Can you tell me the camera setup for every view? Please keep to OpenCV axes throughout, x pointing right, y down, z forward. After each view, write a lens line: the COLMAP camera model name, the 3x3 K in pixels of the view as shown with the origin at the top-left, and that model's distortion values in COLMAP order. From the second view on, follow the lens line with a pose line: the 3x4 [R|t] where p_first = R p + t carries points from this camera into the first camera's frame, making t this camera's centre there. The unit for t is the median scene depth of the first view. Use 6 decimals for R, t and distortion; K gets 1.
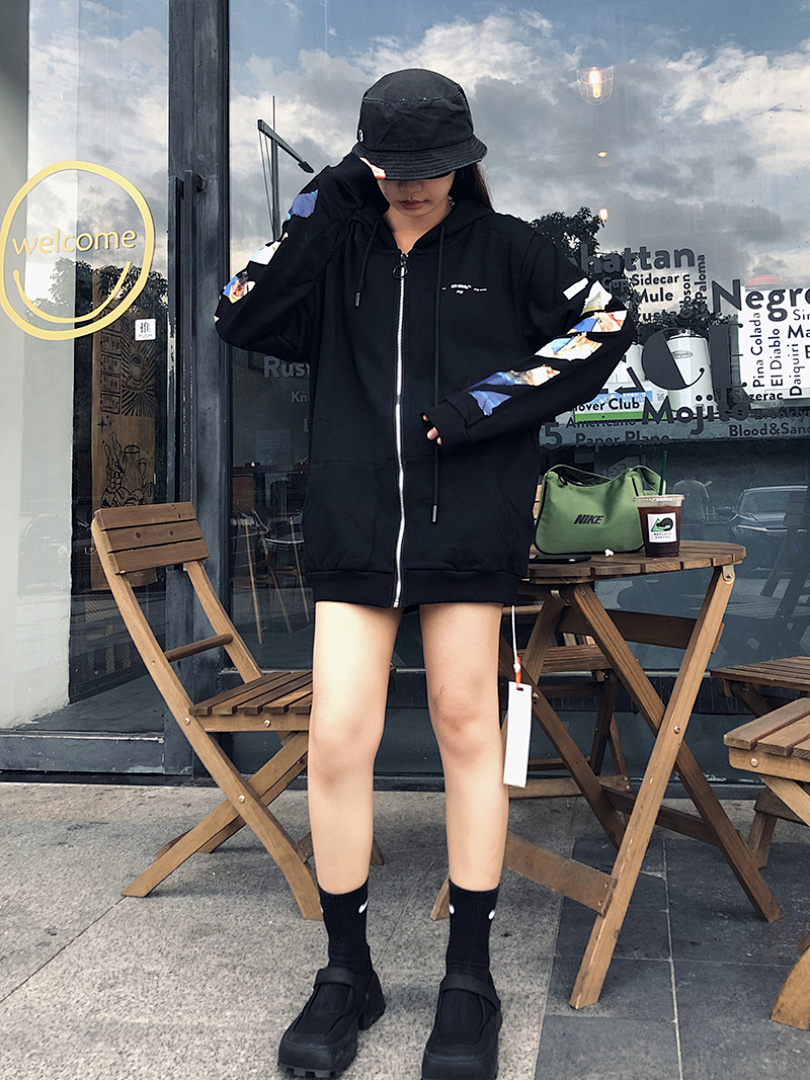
lens RADIAL K [[1070.2, 0, 437.3], [0, 1070.2, 390.5], [0, 0, 1]] dist [0.010543, 0.013277]
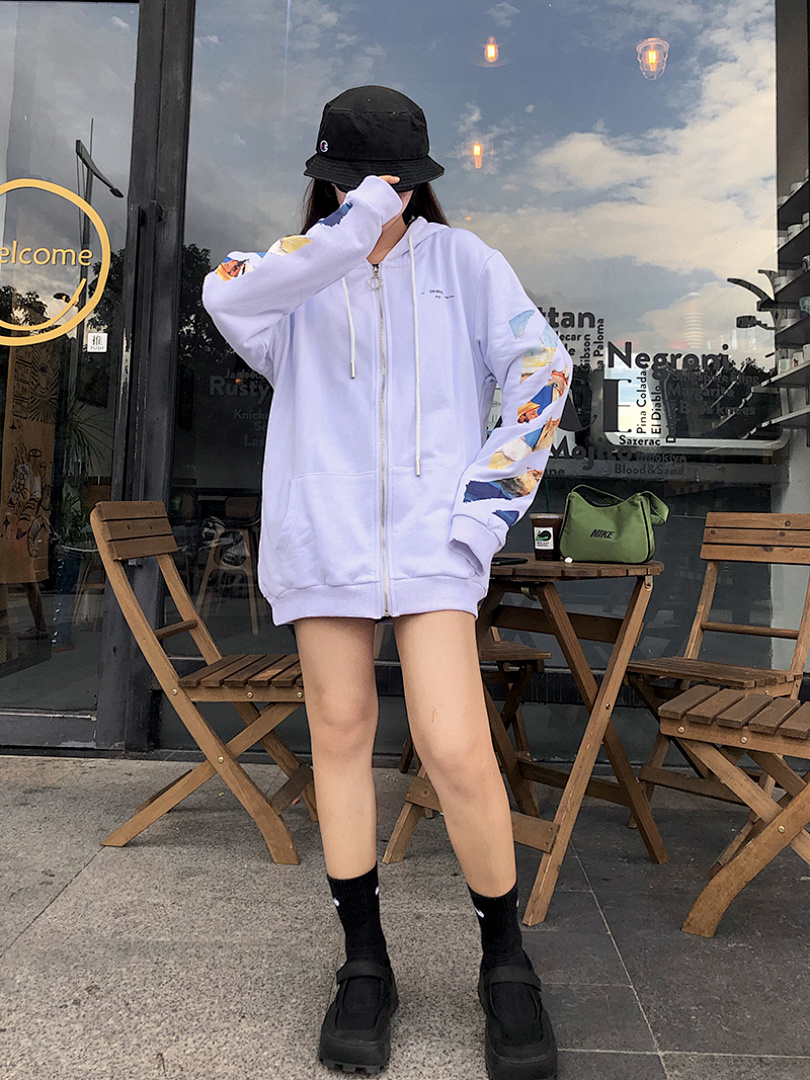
lens RADIAL K [[999.3, 0, 403.2], [0, 999.3, 437.9], [0, 0, 1]] dist [0.021568, -0.010827]
pose [[0.985681, 0.067586, 0.154484, -0.132735], [-0.069662, 0.997538, 0.008060, 0.010904], [-0.153559, -0.018706, 0.987962, -0.059542]]
